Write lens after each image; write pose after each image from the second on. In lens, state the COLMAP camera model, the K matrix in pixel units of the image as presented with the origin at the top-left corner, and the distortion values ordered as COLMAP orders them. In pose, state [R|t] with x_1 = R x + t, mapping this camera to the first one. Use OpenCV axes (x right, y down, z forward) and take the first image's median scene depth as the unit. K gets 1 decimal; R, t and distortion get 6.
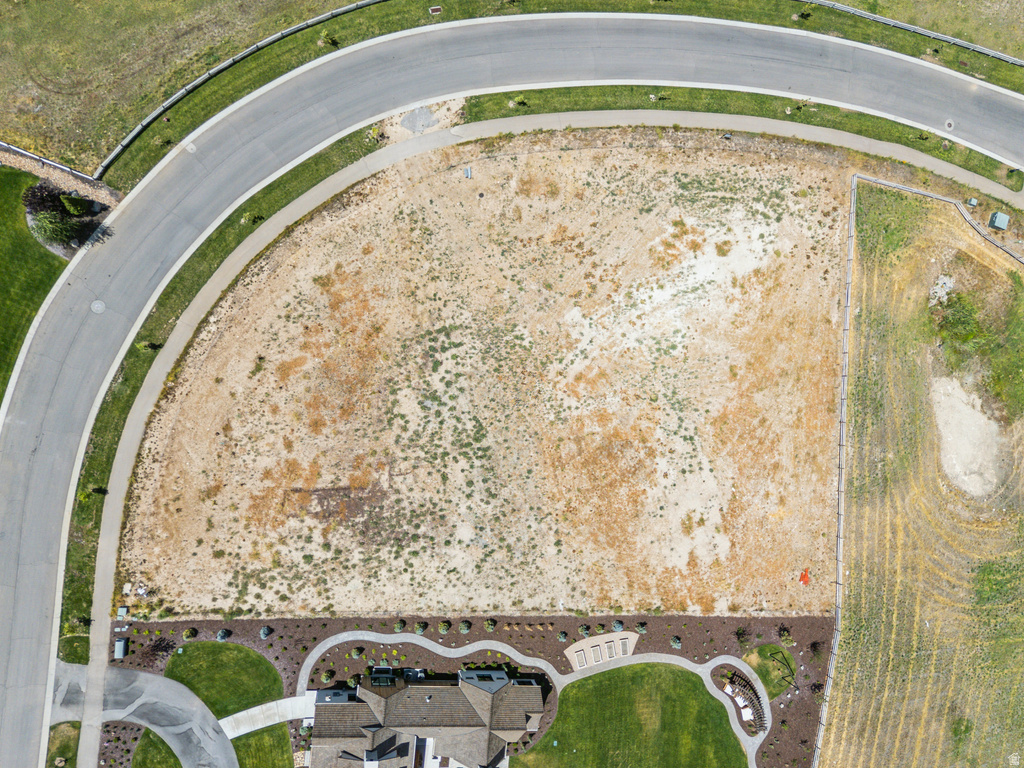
lens RADIAL K [[751.9, 0, 514.4], [0, 751.9, 387.1], [0, 0, 1]] dist [0.075886, -0.071105]
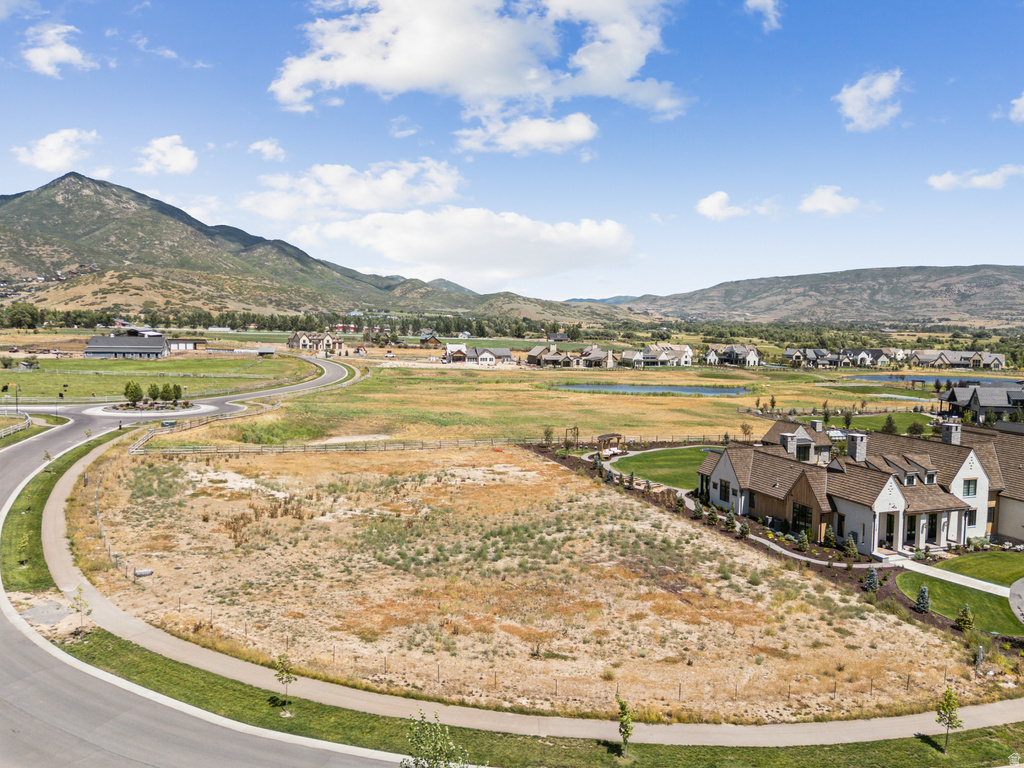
lens RADIAL K [[751.9, 0, 514.4], [0, 751.9, 387.1], [0, 0, 1]] dist [0.075886, -0.071105]
pose [[-0.417685, -0.291530, 0.860552, -0.742640], [0.902232, -0.021213, 0.430729, -0.284556], [-0.107316, 0.956326, 0.271888, 0.652724]]
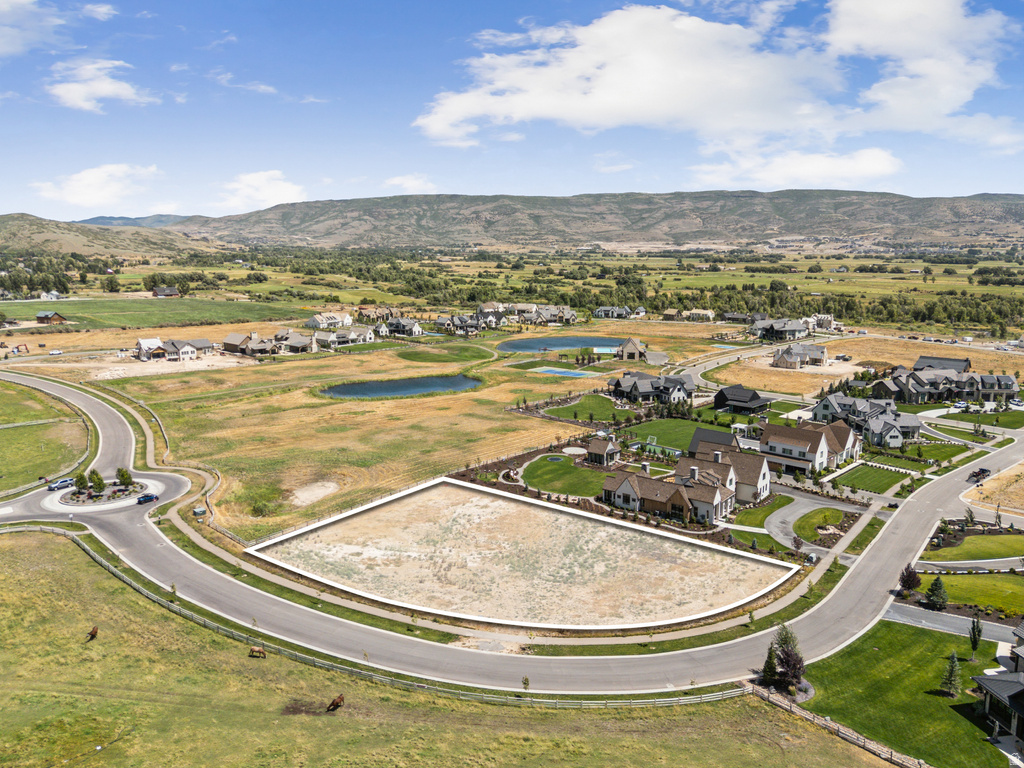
lens RADIAL K [[751.9, 0, 514.4], [0, 751.9, 387.1], [0, 0, 1]] dist [0.075886, -0.071105]
pose [[-0.829443, -0.302728, 0.469448, -0.615574], [0.528517, -0.153269, 0.834972, -1.309690], [-0.180817, 0.940672, 0.287124, 0.259998]]
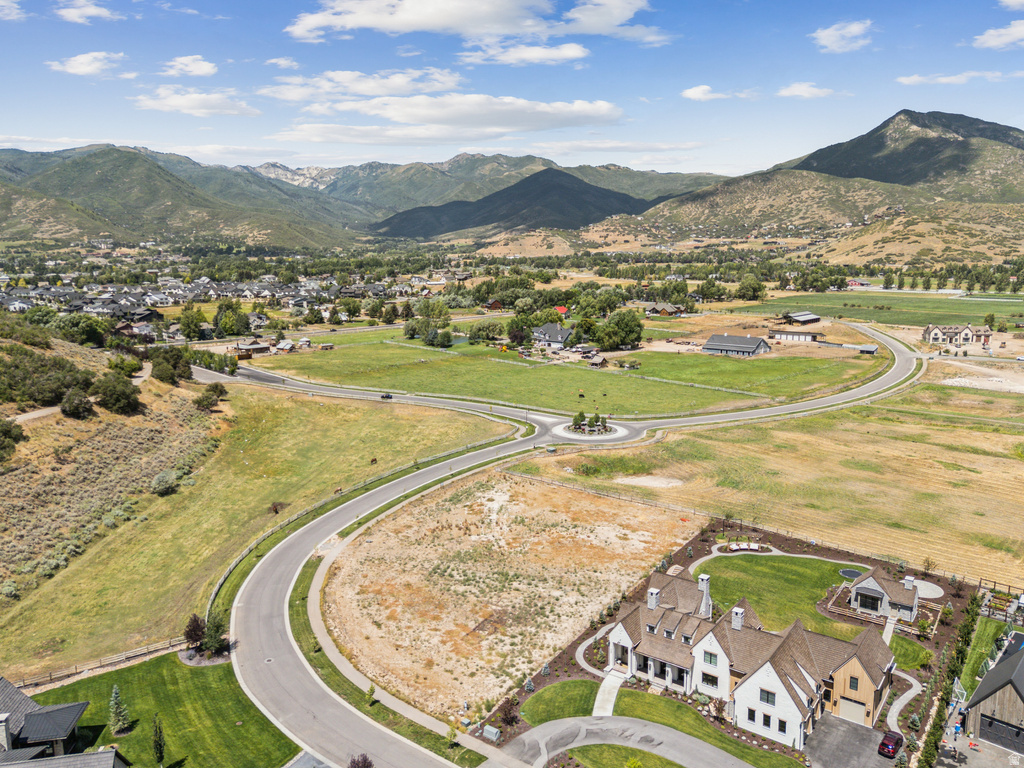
lens RADIAL K [[751.9, 0, 514.4], [0, 751.9, 387.1], [0, 0, 1]] dist [0.075886, -0.071105]
pose [[0.503374, -0.360937, 0.785072, -1.143111], [0.855937, 0.083933, -0.510223, 0.861076], [0.118265, 0.928806, 0.351189, 0.124844]]
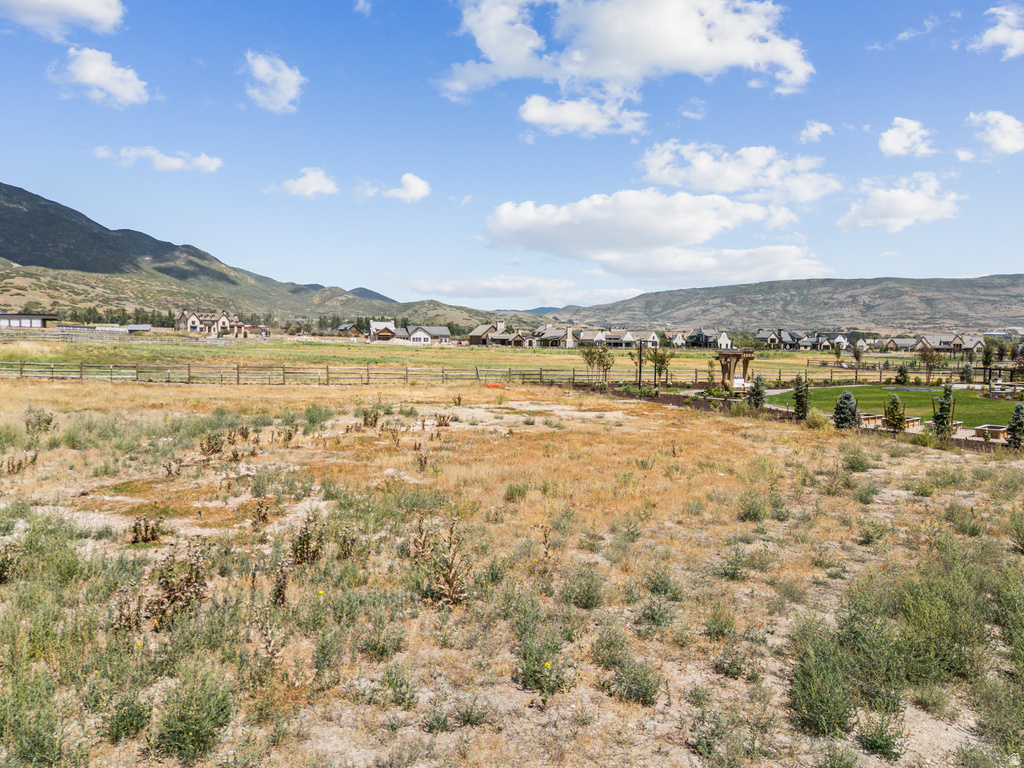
lens RADIAL K [[751.9, 0, 514.4], [0, 751.9, 387.1], [0, 0, 1]] dist [0.075886, -0.071105]
pose [[-0.504764, -0.274329, 0.818509, -0.099862], [0.854173, -0.021524, 0.519544, -0.034577], [-0.124908, 0.961395, 0.245189, 0.988410]]
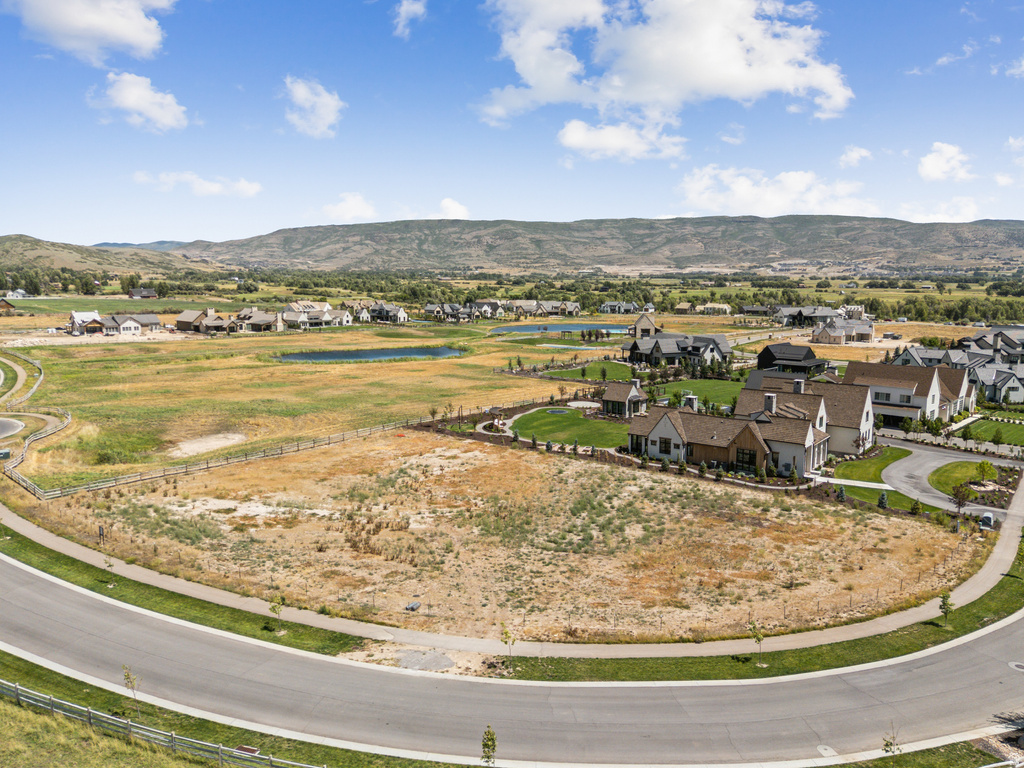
lens RADIAL K [[751.9, 0, 514.4], [0, 751.9, 387.1], [0, 0, 1]] dist [0.075886, -0.071105]
pose [[-0.827995, -0.287196, 0.481604, -0.413028], [0.530414, -0.122541, 0.838835, -0.795638], [-0.181894, 0.950001, 0.253796, 0.654403]]
